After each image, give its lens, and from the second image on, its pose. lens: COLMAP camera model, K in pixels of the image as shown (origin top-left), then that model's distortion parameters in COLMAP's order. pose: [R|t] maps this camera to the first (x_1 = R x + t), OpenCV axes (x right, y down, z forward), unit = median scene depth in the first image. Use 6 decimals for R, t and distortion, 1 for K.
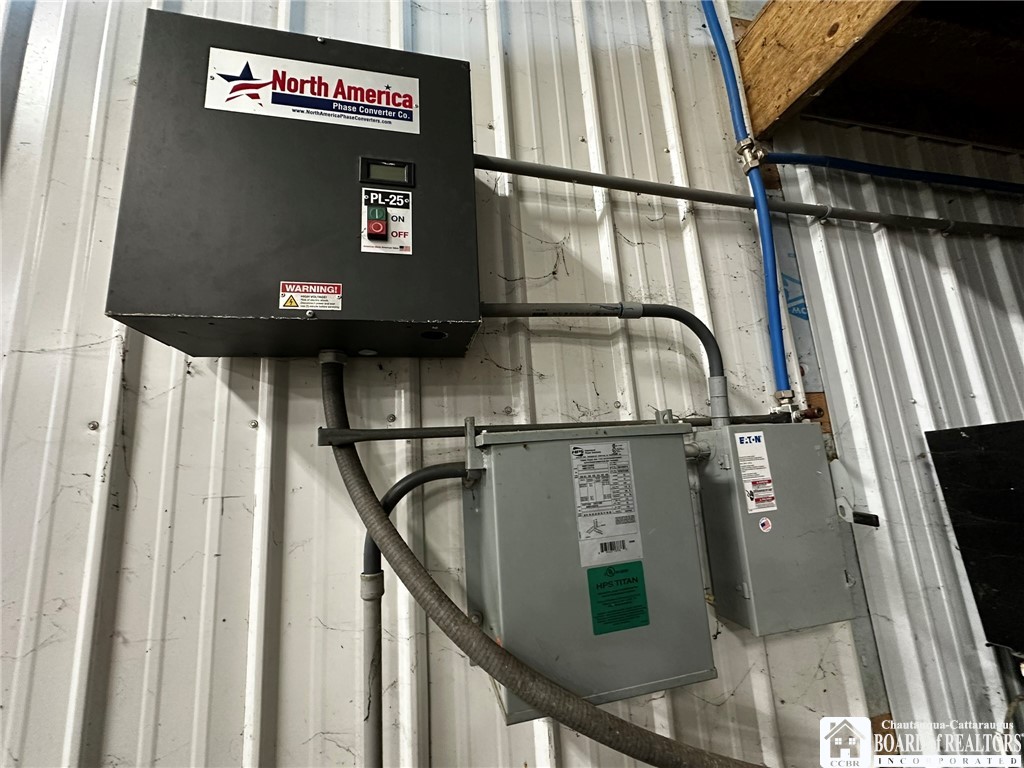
lens RADIAL K [[406.2, 0, 513.5], [0, 406.2, 384.3], [0, 0, 1]] dist [-0.005479, 0.001204]
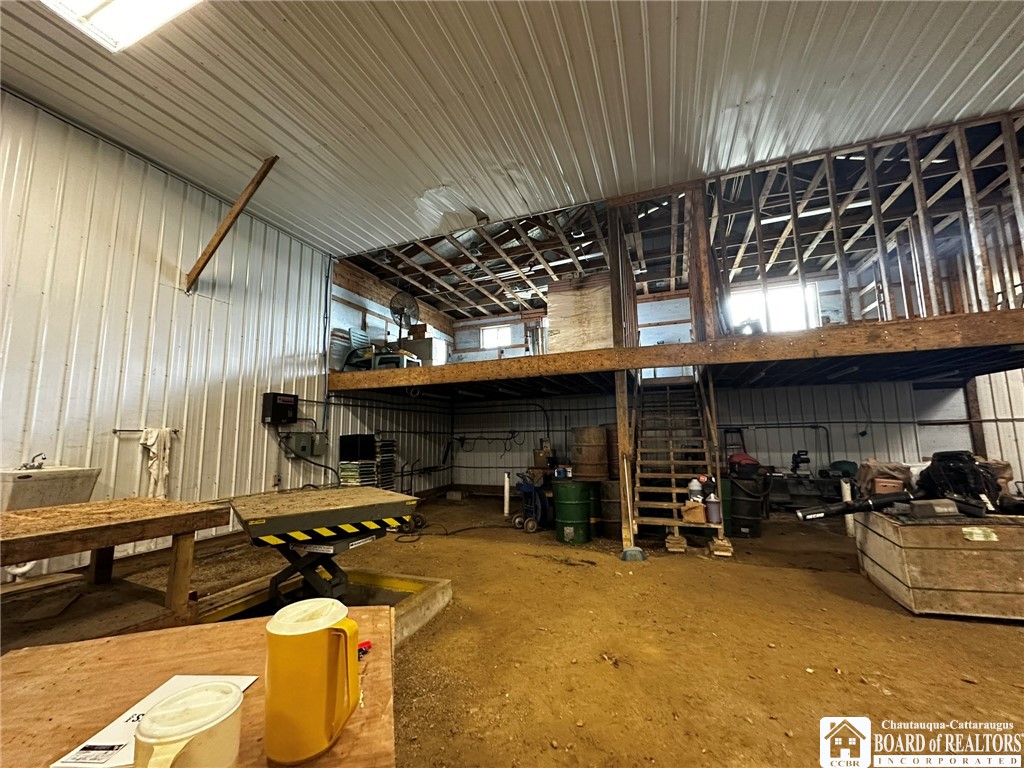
lens RADIAL K [[406.2, 0, 509.1], [0, 406.2, 383.6], [0, 0, 1]] dist [-0.005479, 0.001204]
pose [[0.562026, 0.163451, 0.810808, -3.488591], [-0.173051, 0.981822, -0.077973, -0.793931], [-0.808814, -0.096488, 0.580095, -5.828688]]
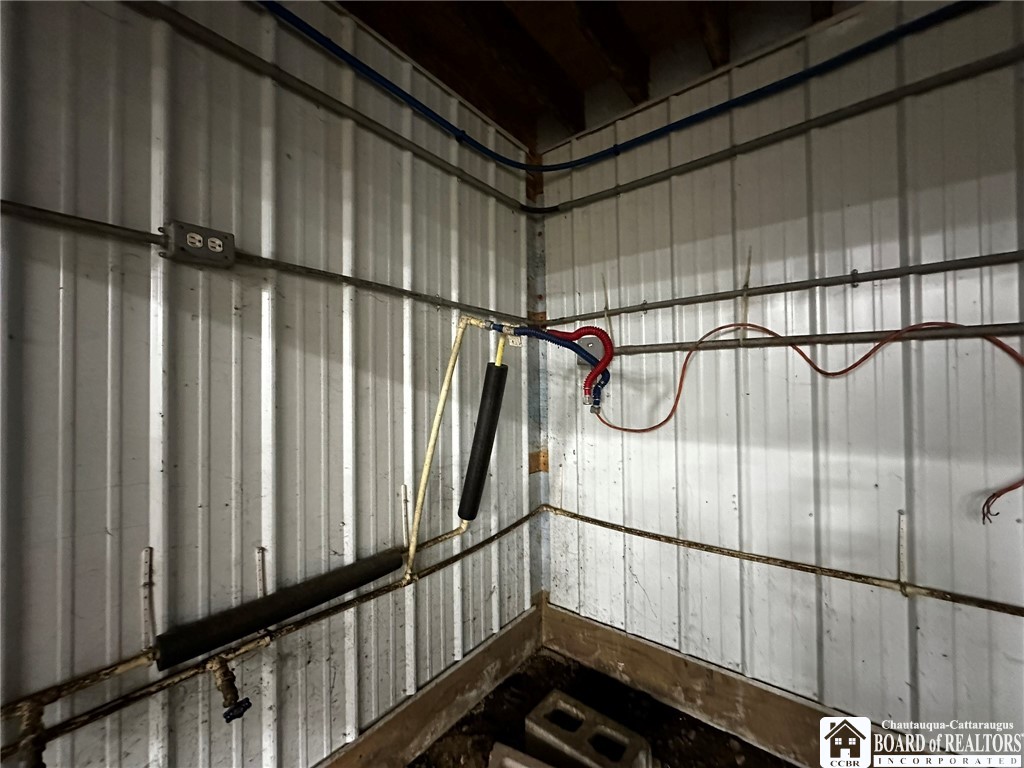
lens RADIAL K [[406.2, 0, 513.0], [0, 406.2, 383.1], [0, 0, 1]] dist [-0.005479, 0.001204]
pose [[0.782132, 0.065754, 0.619634, 3.639130], [-0.152744, 0.984309, 0.088348, 0.071654], [-0.604102, -0.163745, 0.779903, 0.281177]]
